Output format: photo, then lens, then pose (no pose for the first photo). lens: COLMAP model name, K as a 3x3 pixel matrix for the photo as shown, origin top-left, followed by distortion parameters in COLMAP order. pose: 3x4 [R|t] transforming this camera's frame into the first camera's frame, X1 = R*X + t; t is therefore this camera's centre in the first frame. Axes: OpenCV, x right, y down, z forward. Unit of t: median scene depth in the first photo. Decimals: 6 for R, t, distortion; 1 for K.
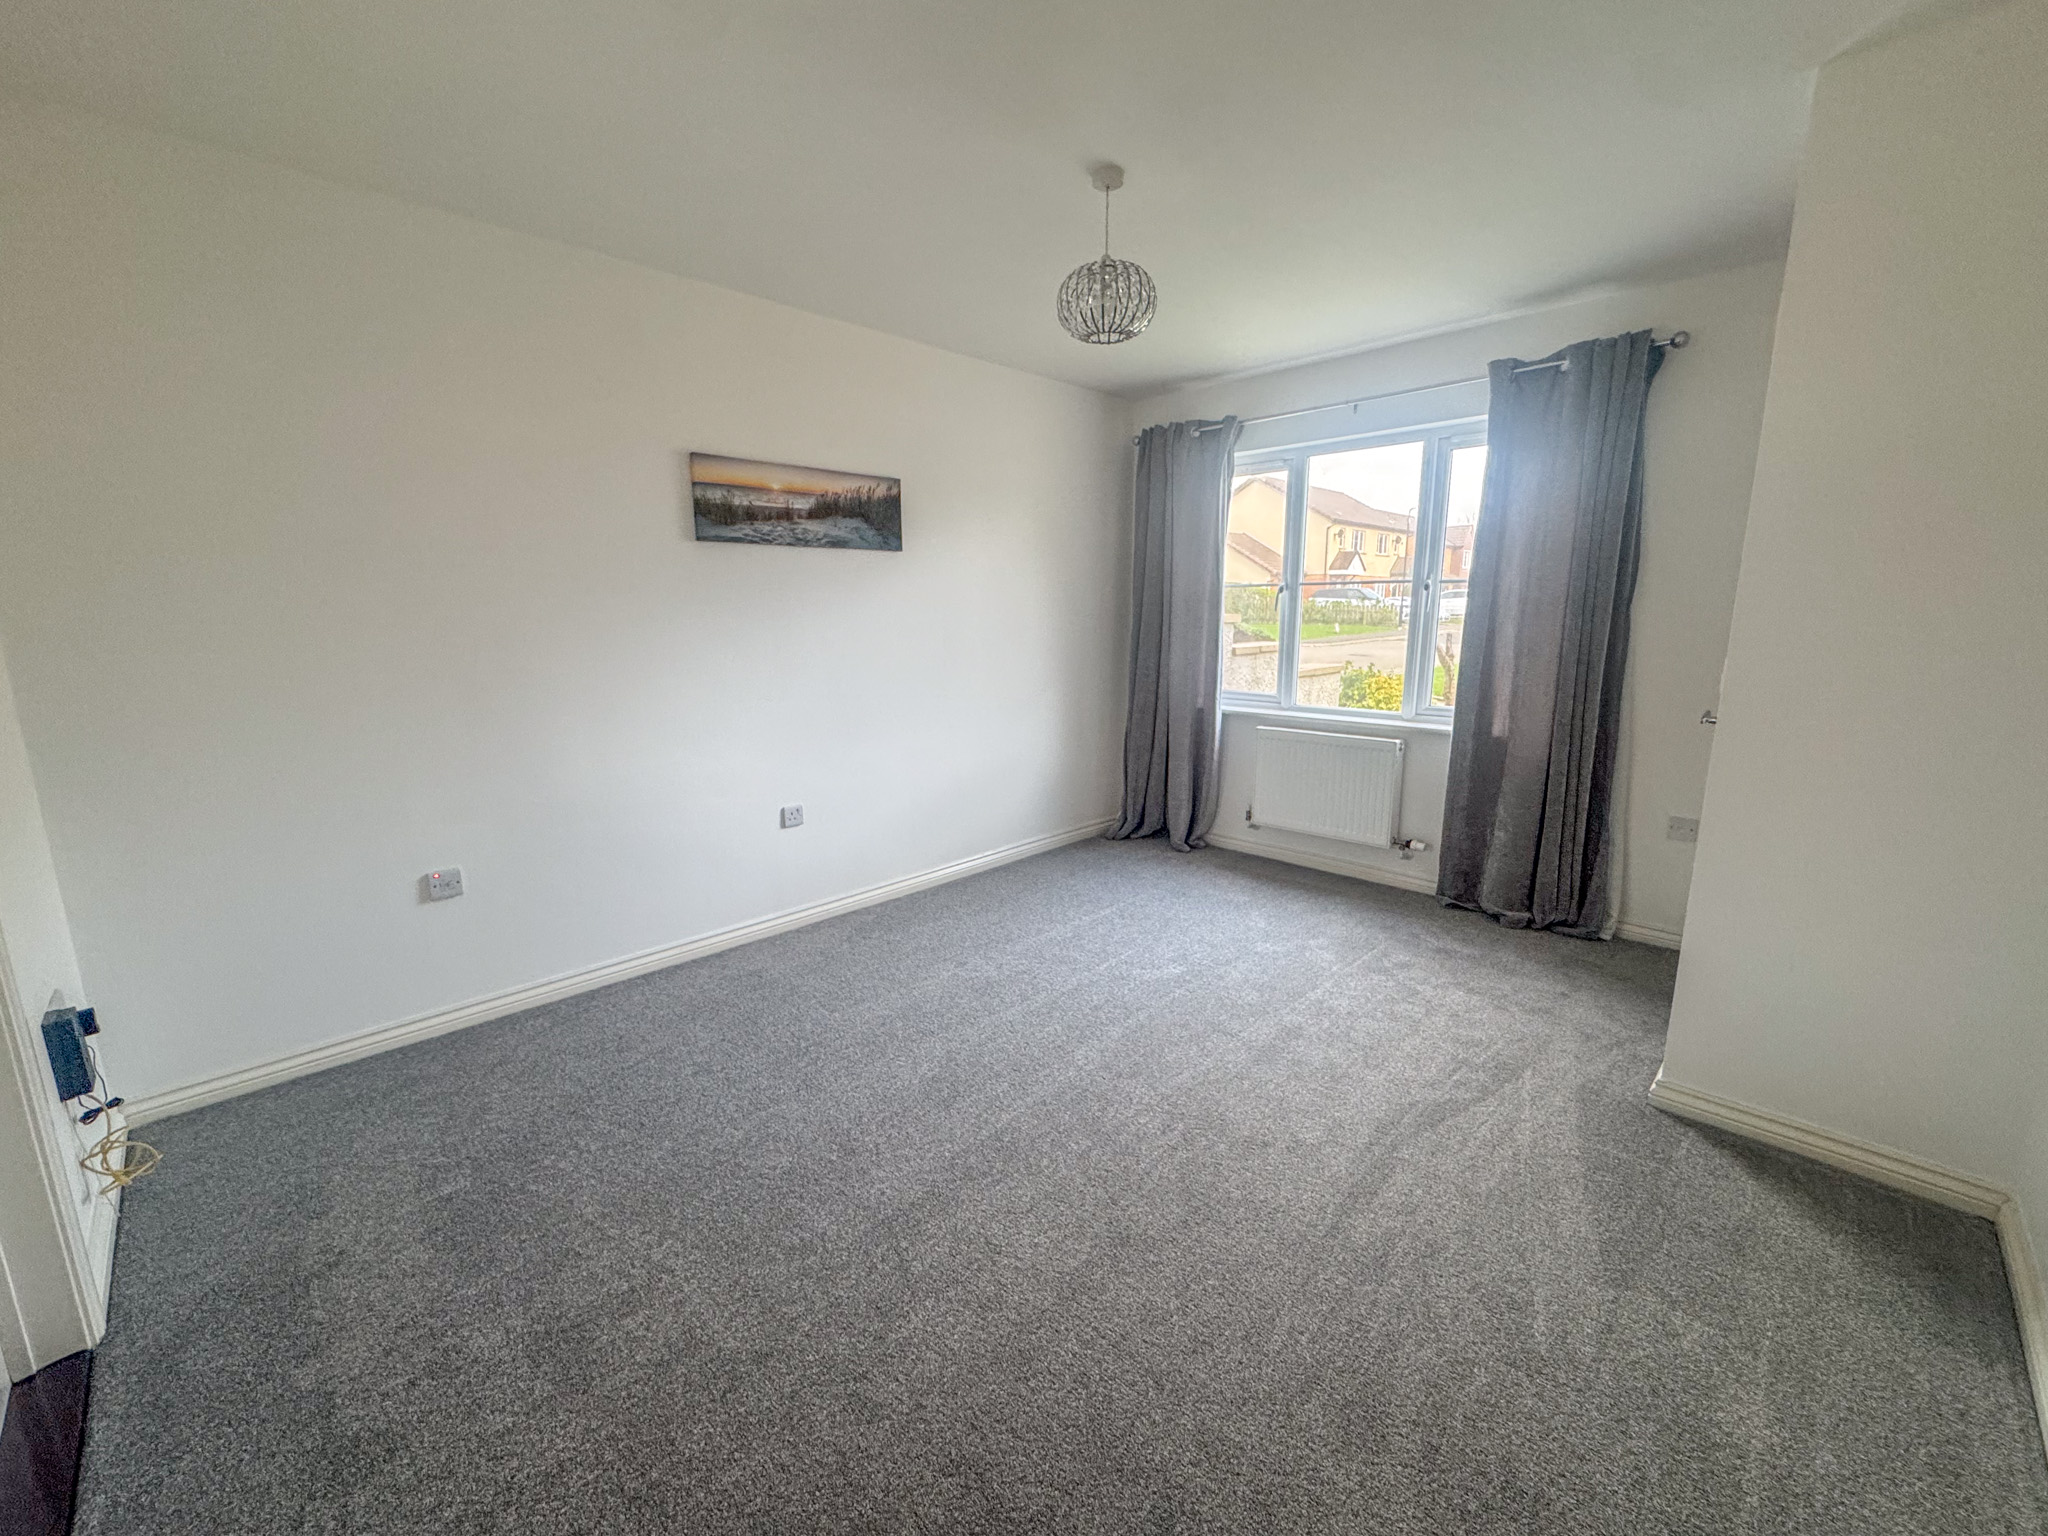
lens RADIAL K [[820.2, 0, 1020.5], [0, 820.2, 766.1], [0, 0, 1]] dist [-0.002094, -0.000445]
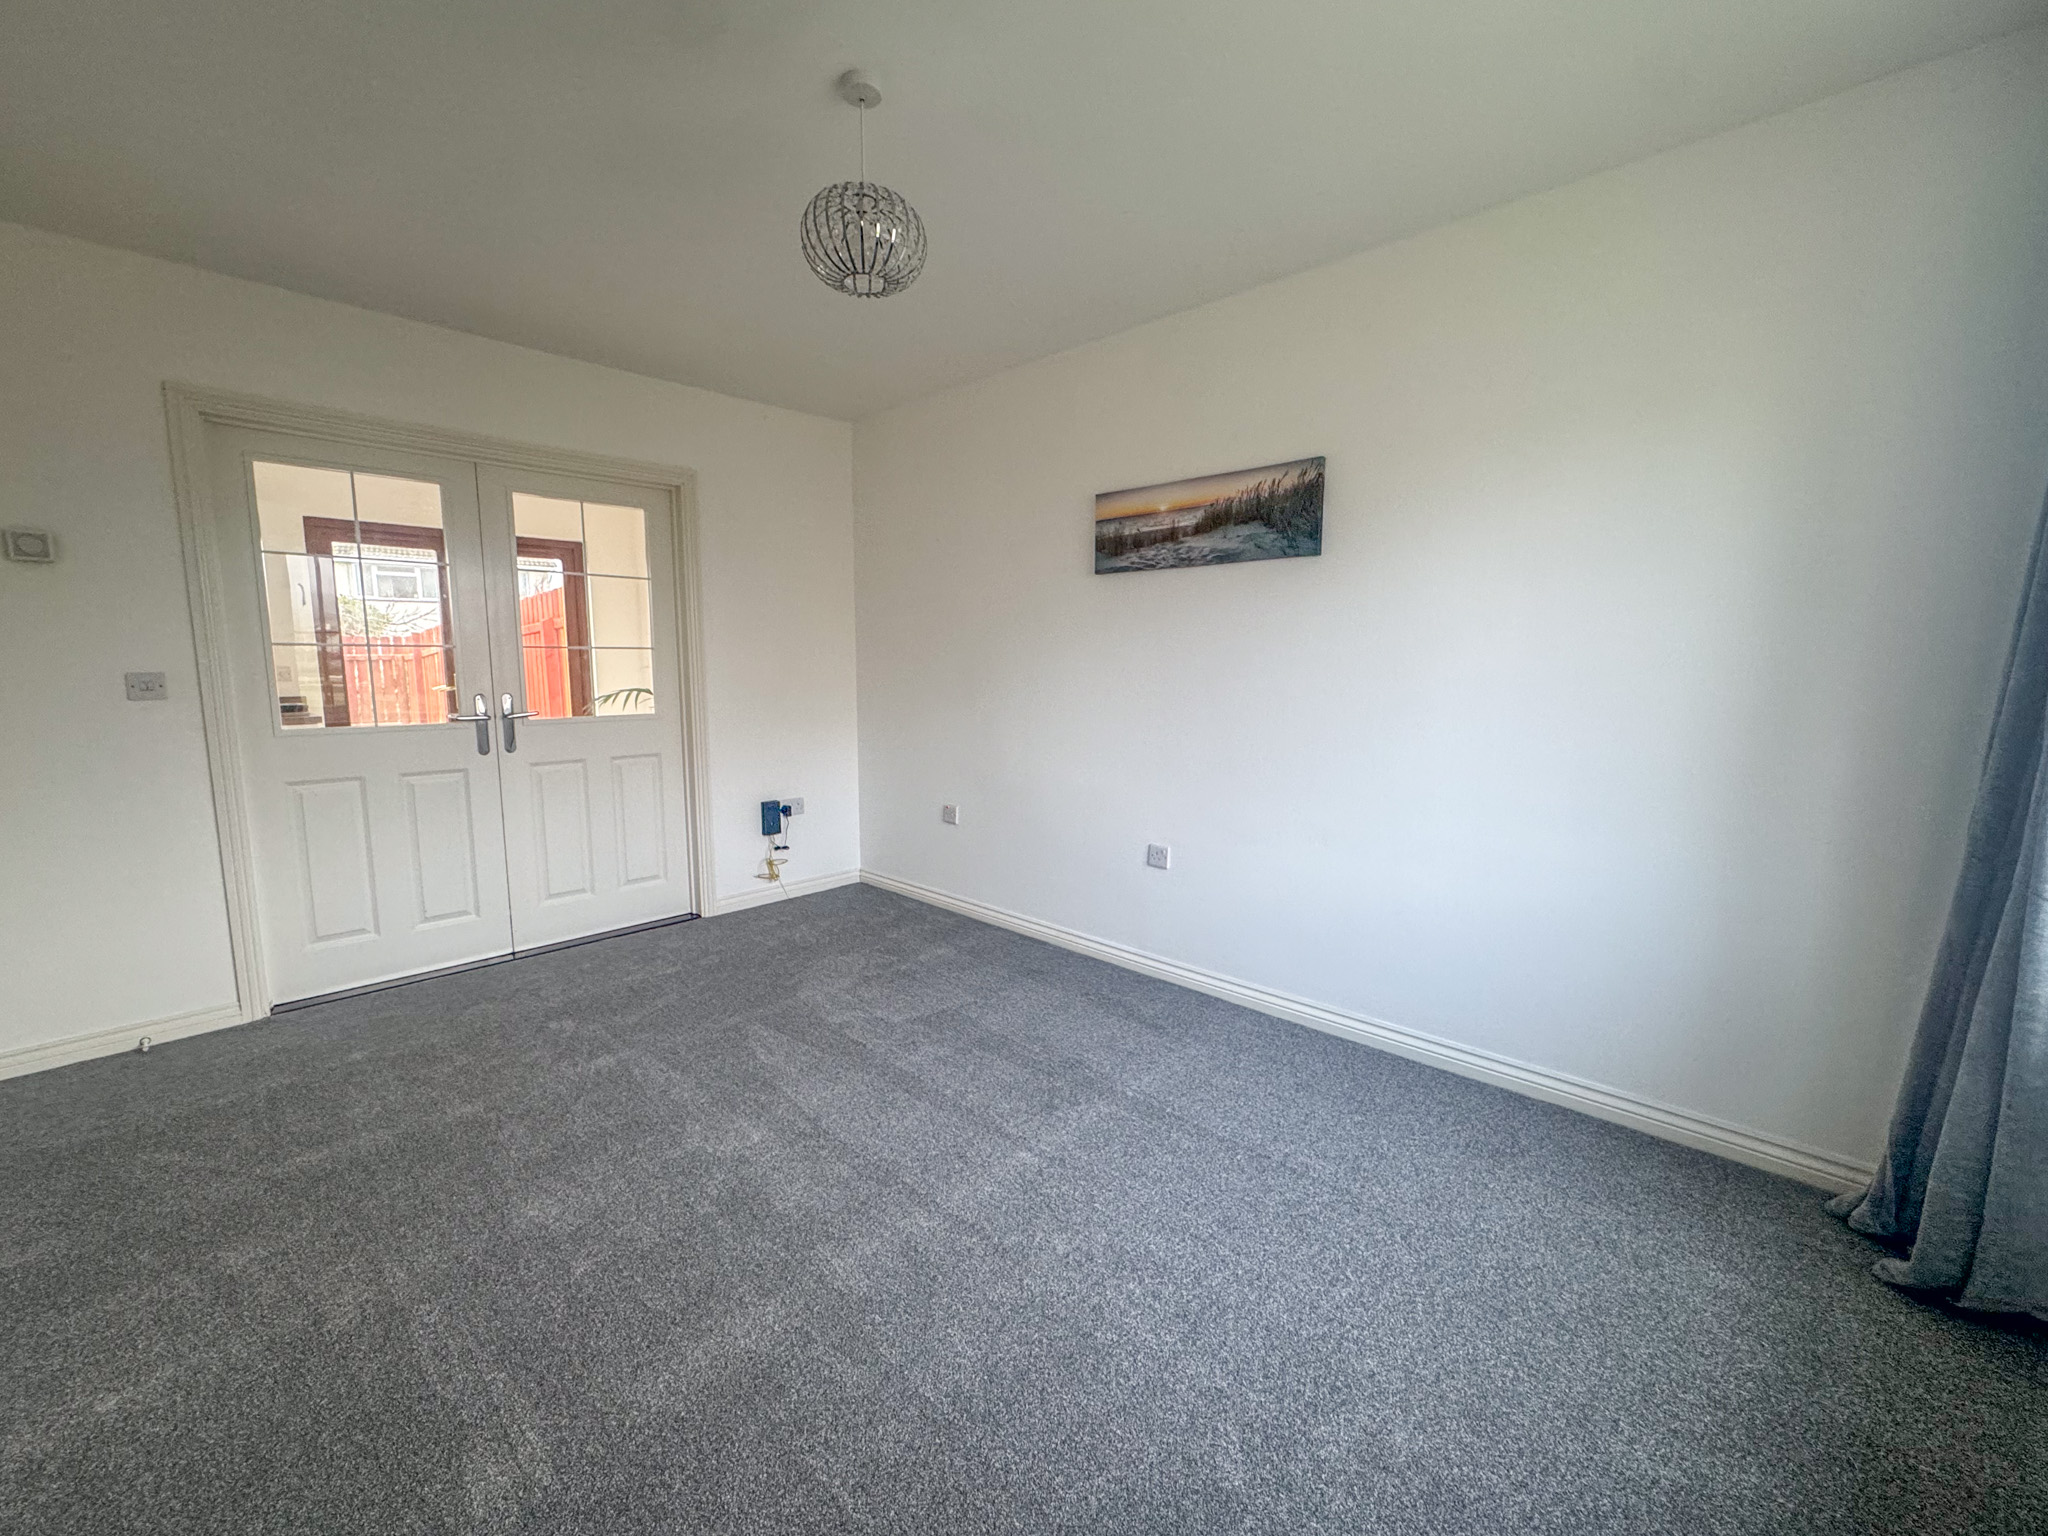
lens RADIAL K [[820.2, 0, 1020.5], [0, 820.2, 766.1], [0, 0, 1]] dist [-0.002094, -0.000445]
pose [[0.029581, 0.138282, -0.989951, 0.660596], [-0.191834, 0.972759, 0.130148, -0.137572], [0.980981, 0.186057, 0.055302, 0.817199]]
